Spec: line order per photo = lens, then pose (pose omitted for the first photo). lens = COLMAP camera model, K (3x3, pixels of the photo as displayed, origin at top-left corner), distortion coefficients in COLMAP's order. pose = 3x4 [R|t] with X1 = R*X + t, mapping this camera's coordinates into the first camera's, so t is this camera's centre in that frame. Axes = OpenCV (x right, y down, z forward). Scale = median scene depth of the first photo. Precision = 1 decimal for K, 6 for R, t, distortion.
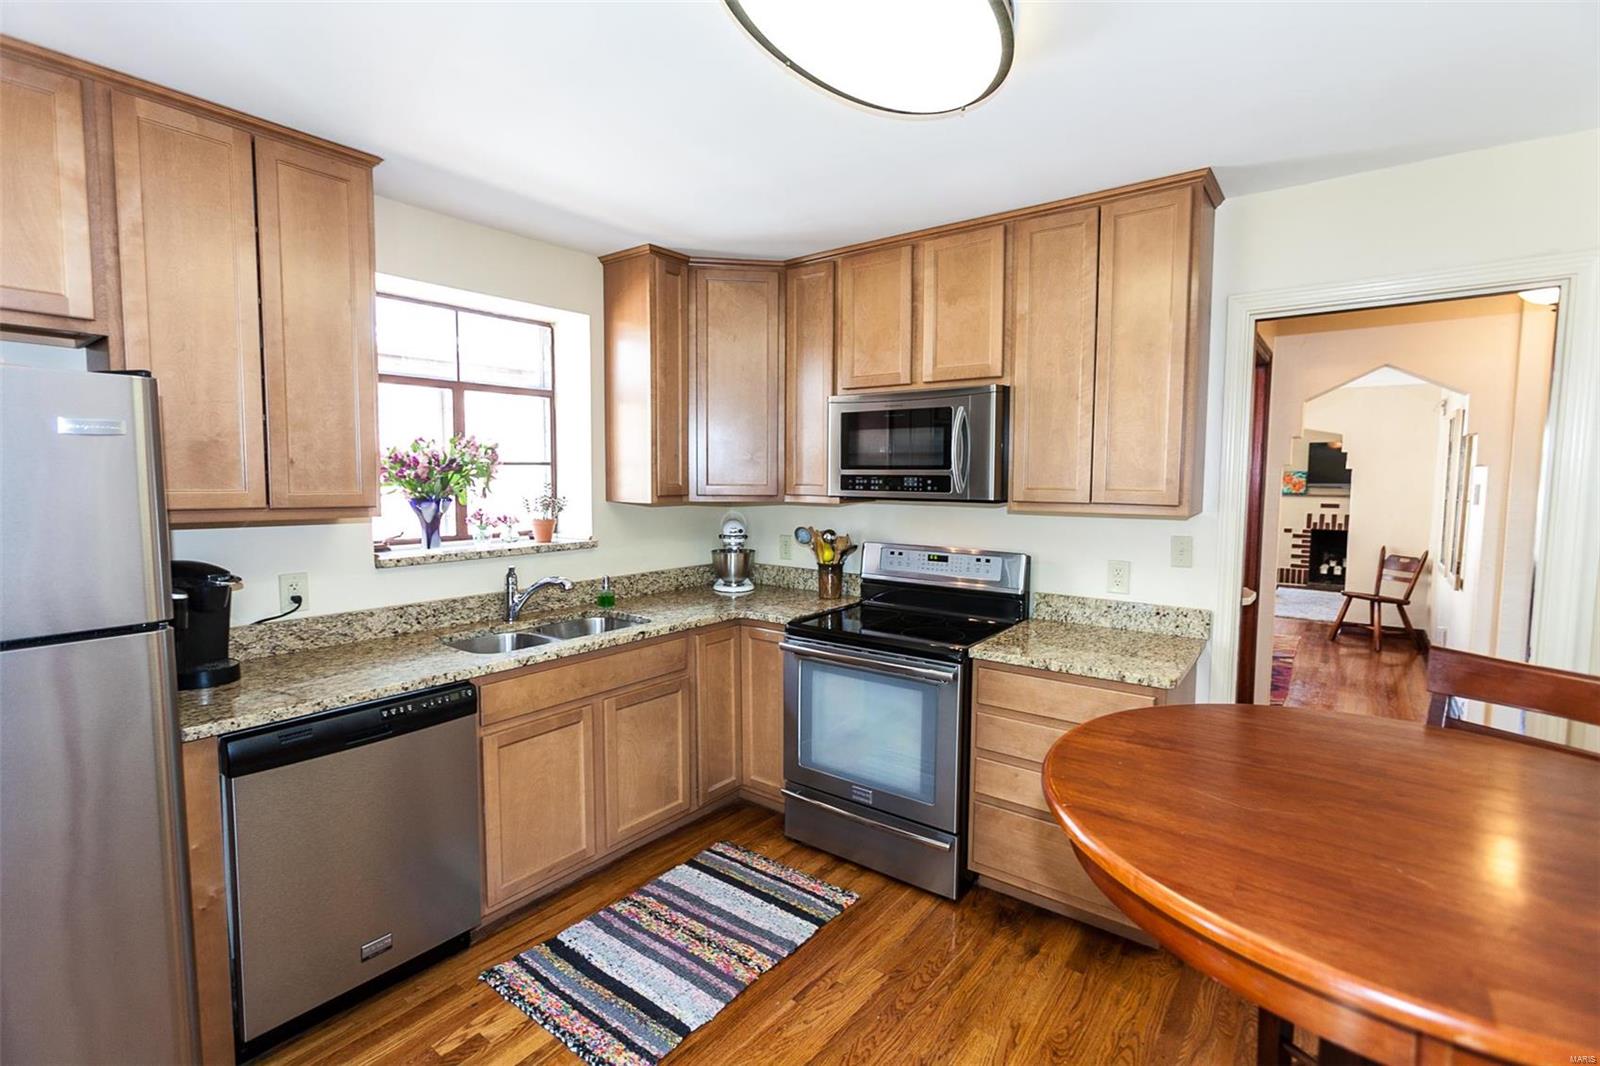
lens RADIAL K [[715.8, 0, 798.8], [0, 715.8, 528.5], [0, 0, 1]] dist [-0.012459, 0.002564]
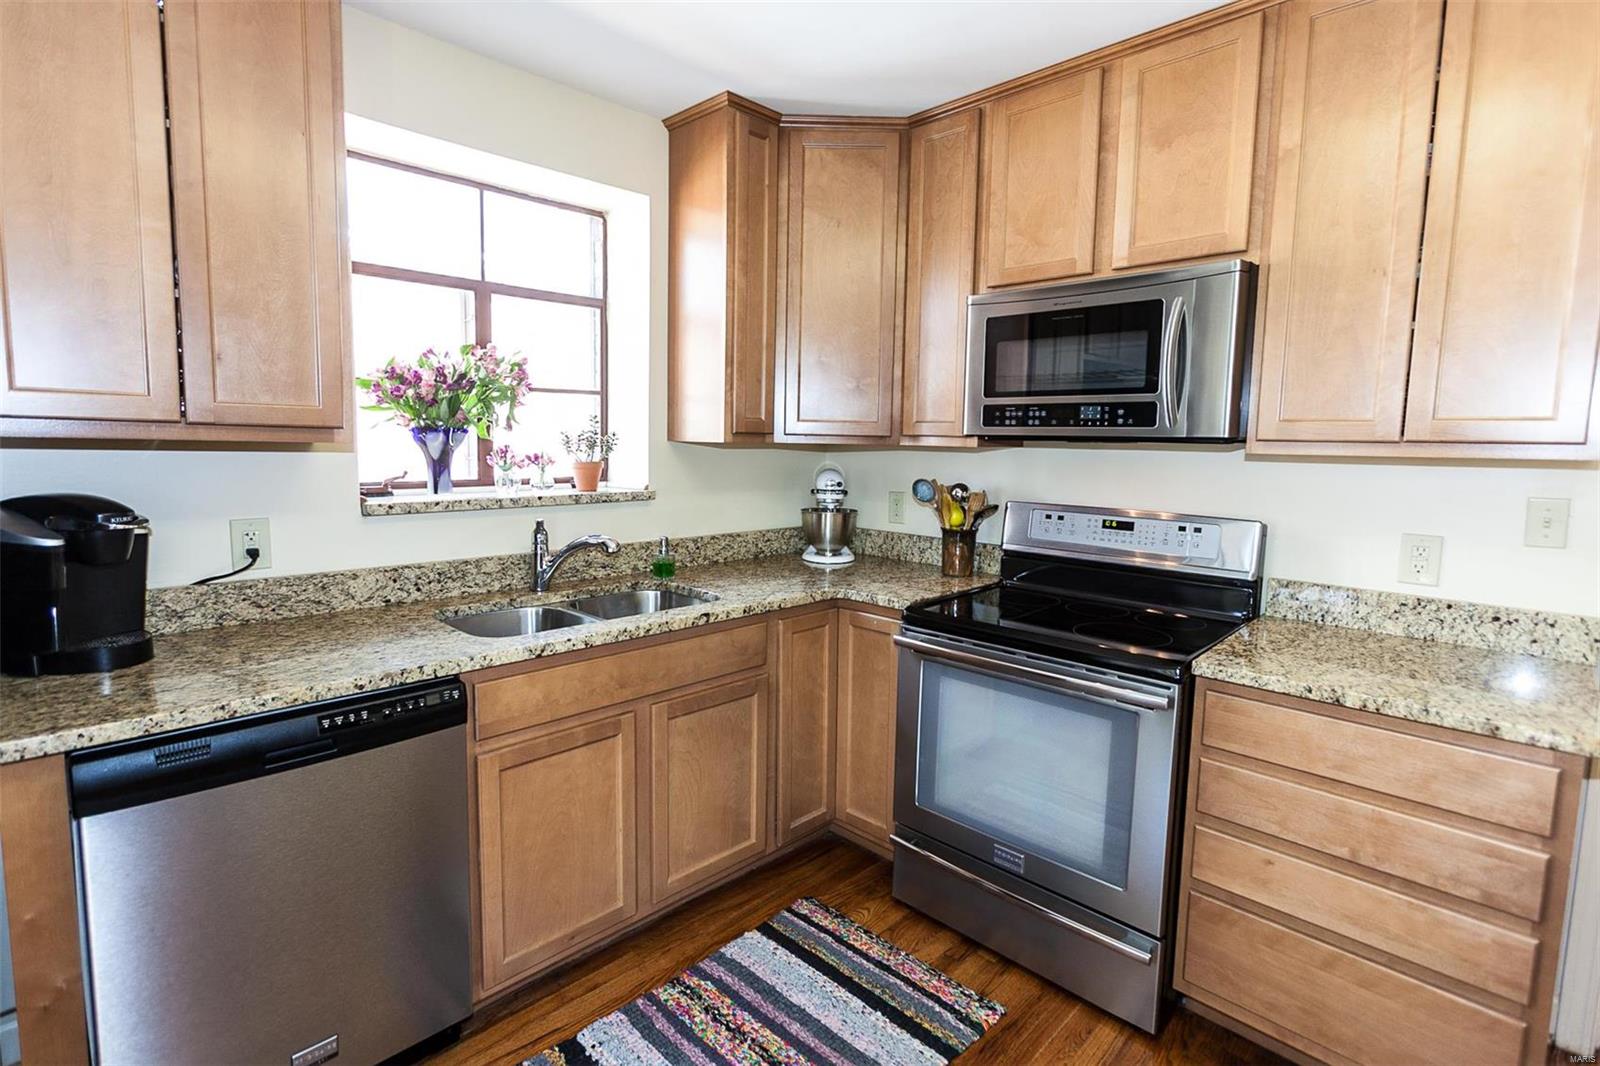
lens RADIAL K [[765.6, 0, 792.8], [0, 765.6, 512.9], [0, 0, 1]] dist [-0.005147, 0.000503]
pose [[0.991784, 0.025154, -0.125424, -0.035853], [-0.022545, 0.999500, 0.022174, 0.022957], [0.125919, -0.019164, 0.991855, 0.239753]]
